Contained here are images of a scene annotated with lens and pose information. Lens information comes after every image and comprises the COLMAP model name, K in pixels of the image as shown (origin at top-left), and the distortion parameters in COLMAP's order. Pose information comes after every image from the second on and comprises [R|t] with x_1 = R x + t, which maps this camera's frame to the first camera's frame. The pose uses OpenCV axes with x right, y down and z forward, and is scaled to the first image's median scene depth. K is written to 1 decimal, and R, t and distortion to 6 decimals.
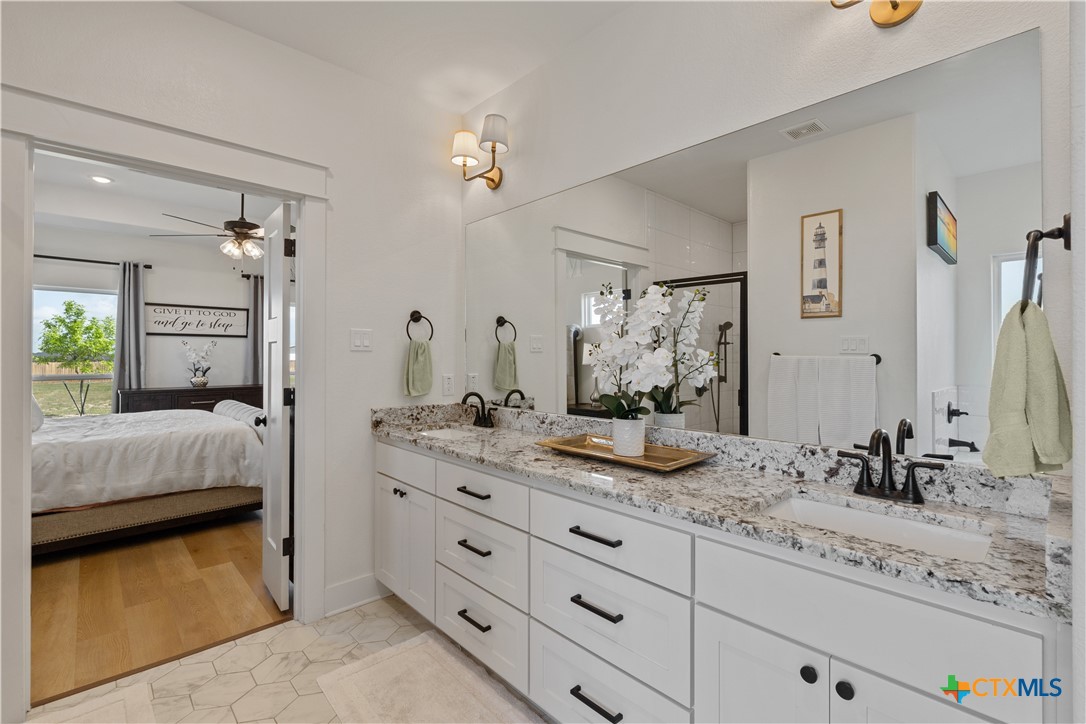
lens RADIAL K [[480.3, 0, 539.4], [0, 480.3, 353.4], [0, 0, 1]] dist [-0.000497, 0.000368]
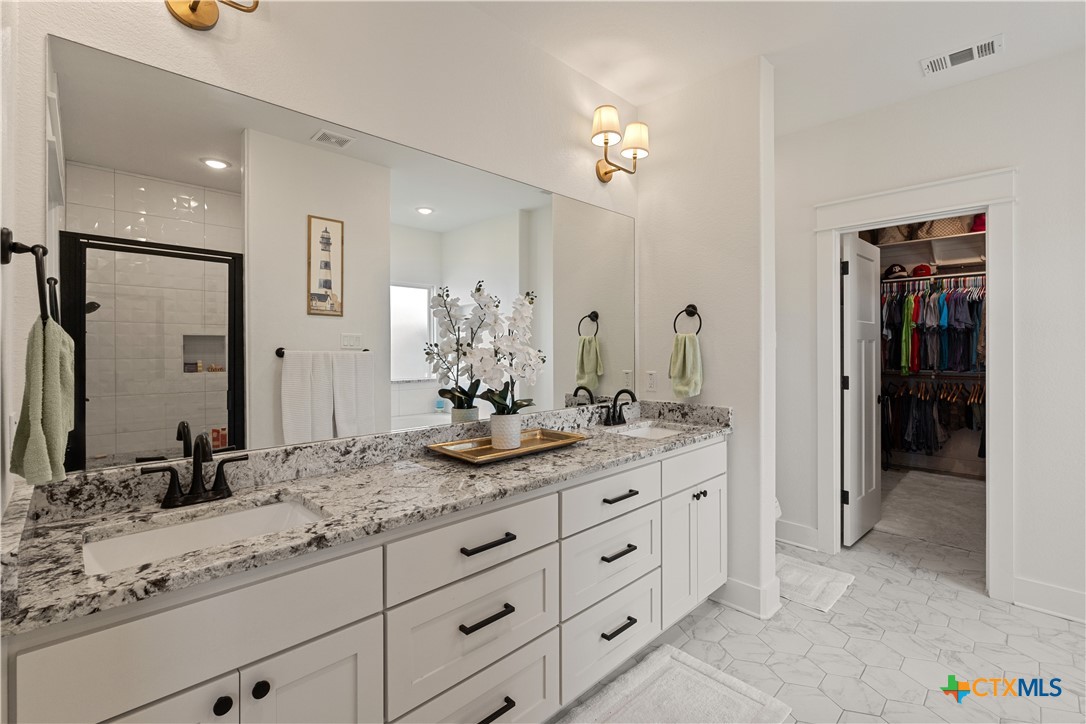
lens RADIAL K [[480.3, 0, 539.4], [0, 480.3, 353.4], [0, 0, 1]] dist [-0.000497, 0.000368]
pose [[-0.012986, -0.017315, 0.999766, -0.739817], [-0.007082, 0.999827, 0.017224, -0.016138], [-0.999891, -0.006857, -0.013106, 0.780951]]
